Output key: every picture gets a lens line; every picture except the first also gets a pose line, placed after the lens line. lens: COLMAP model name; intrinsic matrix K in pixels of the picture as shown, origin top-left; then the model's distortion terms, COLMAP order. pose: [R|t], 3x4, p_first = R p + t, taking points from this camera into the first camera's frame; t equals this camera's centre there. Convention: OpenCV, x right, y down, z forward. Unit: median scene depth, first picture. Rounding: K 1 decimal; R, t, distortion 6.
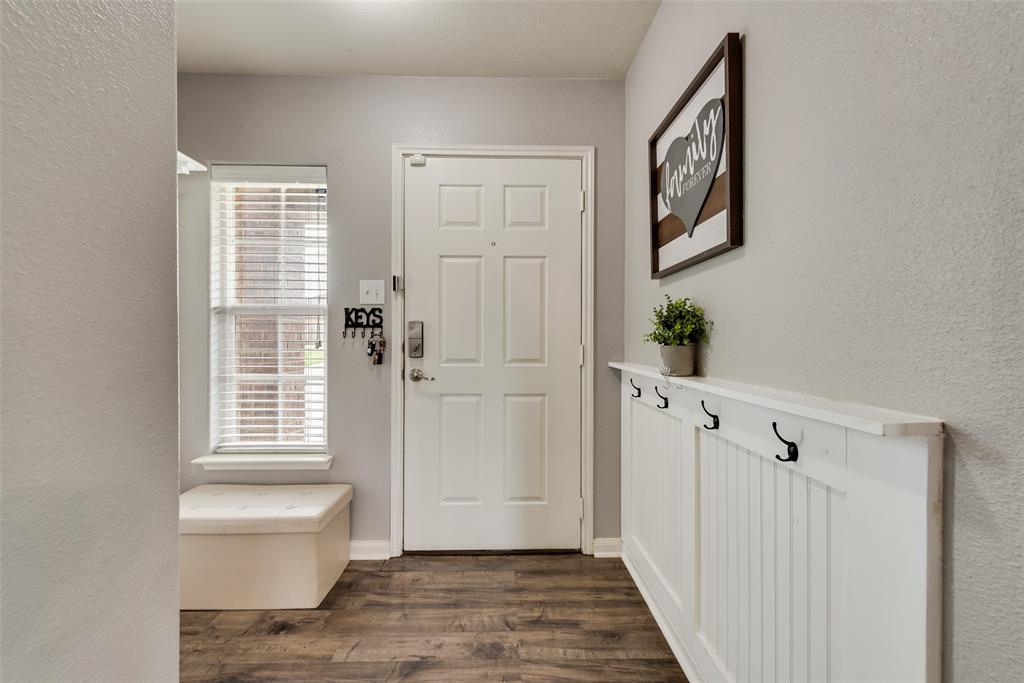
lens RADIAL K [[433.4, 0, 512.0], [0, 433.4, 341.5], [0, 0, 1]] dist [0.000558, 0.000116]
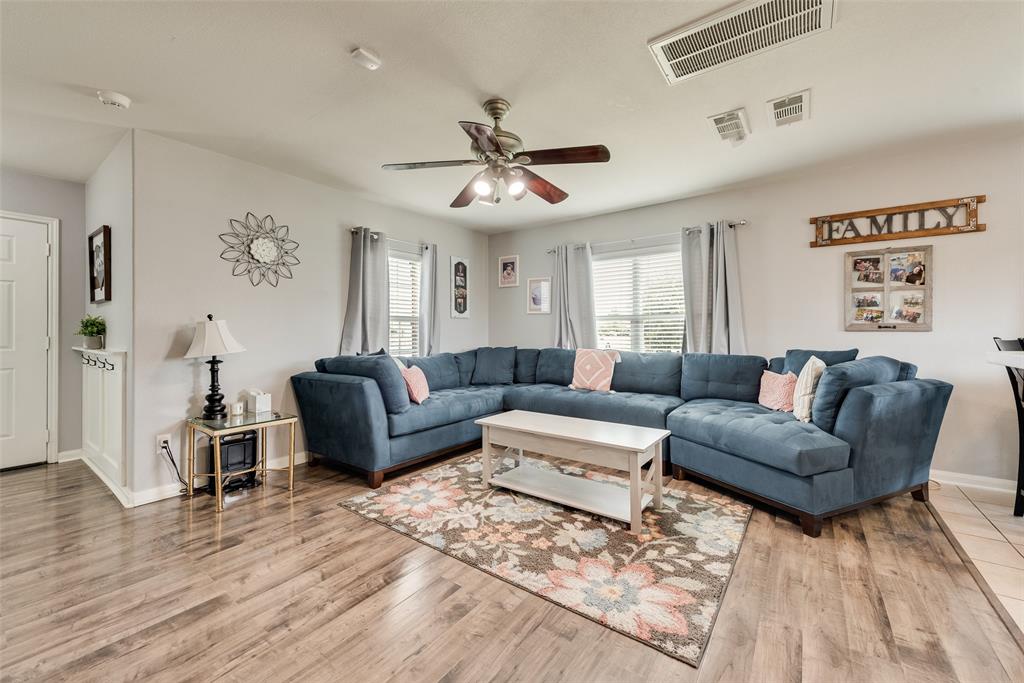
lens RADIAL K [[399.2, 0, 512.0], [0, 399.2, 341.5], [0, 0, 1]] dist [0.000060, -0.000423]
pose [[0.606574, -0.001133, 0.795026, 0.026735], [-0.005049, 0.999973, 0.005277, 0.008824], [-0.795011, -0.007215, 0.606552, -1.395695]]
